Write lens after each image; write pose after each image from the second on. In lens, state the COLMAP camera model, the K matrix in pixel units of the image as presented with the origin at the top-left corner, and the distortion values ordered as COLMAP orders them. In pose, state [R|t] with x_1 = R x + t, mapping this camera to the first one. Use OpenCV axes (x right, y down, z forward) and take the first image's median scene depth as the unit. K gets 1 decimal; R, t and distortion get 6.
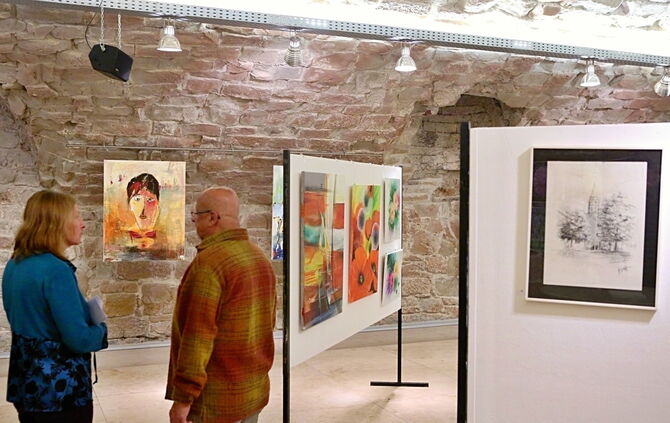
lens RADIAL K [[757.7, 0, 333.2], [0, 757.7, 213.1], [0, 0, 1]] dist [-0.028429, 0.000000]
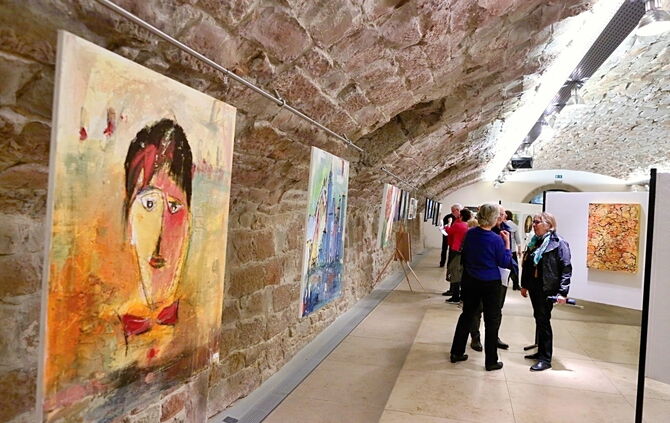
lens RADIAL K [[468.6, 0, 332.9], [0, 468.6, 215.8], [0, 0, 1]] dist [-0.102504, 0.072794]
pose [[0.629136, 0.008046, 0.777253, -0.351796], [-0.016891, 0.999852, 0.003322, -0.015375], [-0.777111, -0.015218, 0.629179, 0.829023]]
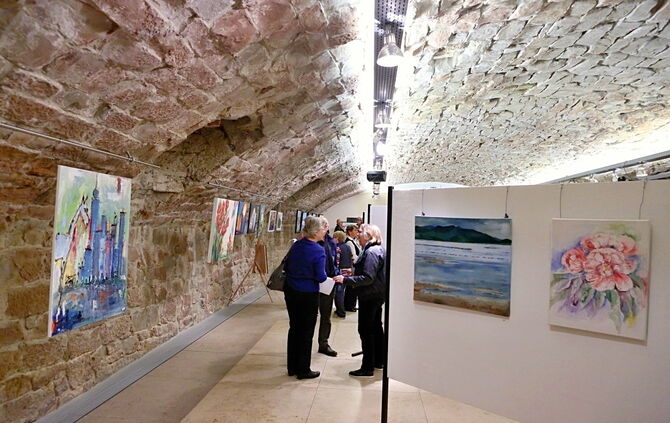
lens RADIAL K [[468.6, 0, 333.2], [0, 468.6, 217.8], [0, 0, 1]] dist [-0.102504, 0.072794]
pose [[0.461490, 0.017933, 0.886964, -0.297221], [-0.005255, 0.999833, -0.017480, -0.021423], [-0.887130, 0.003406, 0.461507, 0.719027]]
